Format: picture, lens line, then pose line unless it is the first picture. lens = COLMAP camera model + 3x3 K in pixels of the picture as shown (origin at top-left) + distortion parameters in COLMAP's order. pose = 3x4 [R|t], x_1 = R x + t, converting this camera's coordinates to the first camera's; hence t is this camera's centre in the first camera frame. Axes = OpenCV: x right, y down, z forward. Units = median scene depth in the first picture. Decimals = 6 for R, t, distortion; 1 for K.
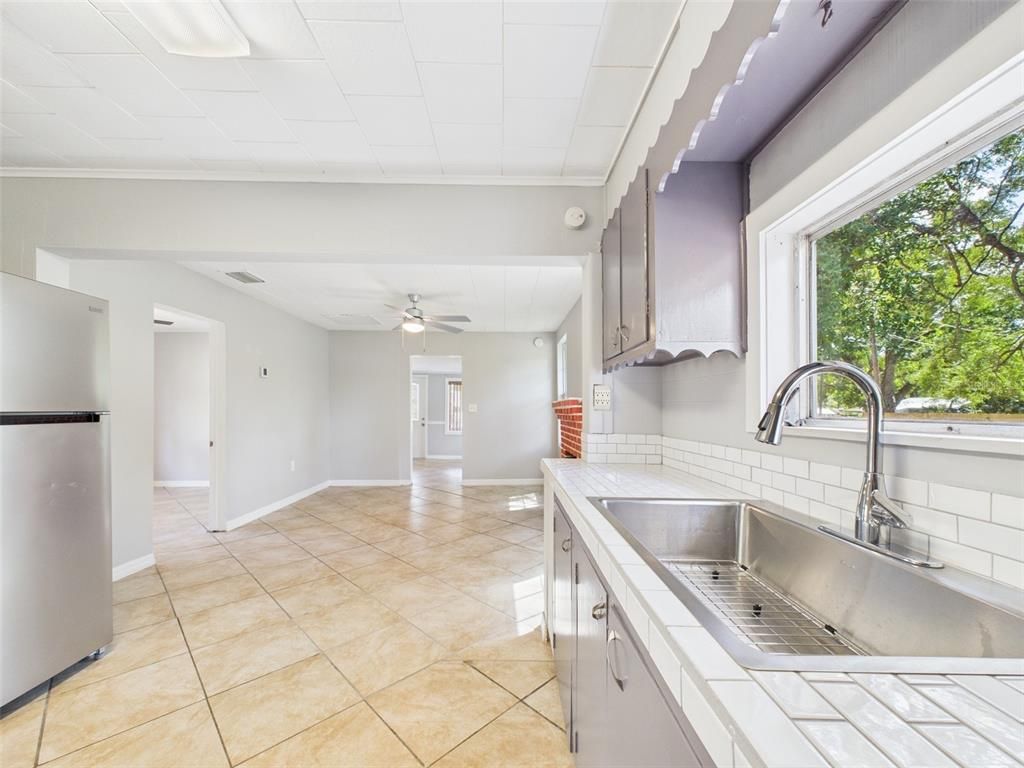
lens RADIAL K [[414.1, 0, 512.6], [0, 414.1, 407.8], [0, 0, 1]] dist [0.005077, -0.000519]
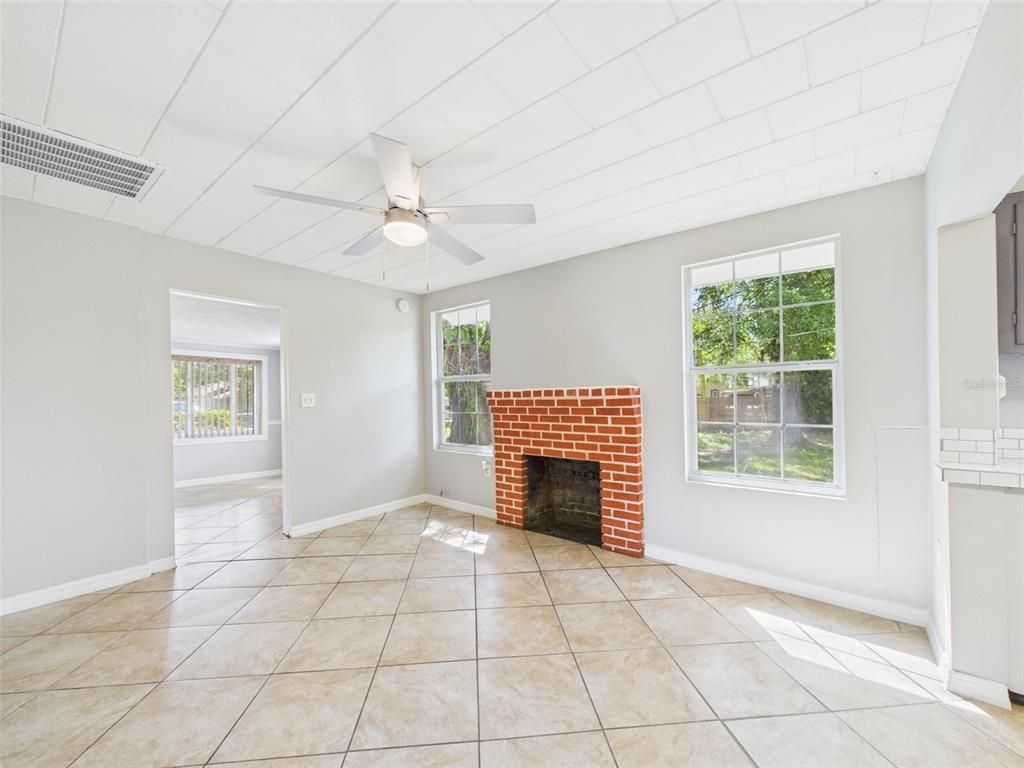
lens RADIAL K [[414.1, 0, 511.2], [0, 414.1, 387.7], [0, 0, 1]] dist [0.005077, -0.000519]
pose [[0.632253, 0.008226, 0.774719, -0.561550], [0.005616, 0.999869, -0.015199, -0.008616], [-0.774742, 0.013960, 0.632124, 0.621260]]
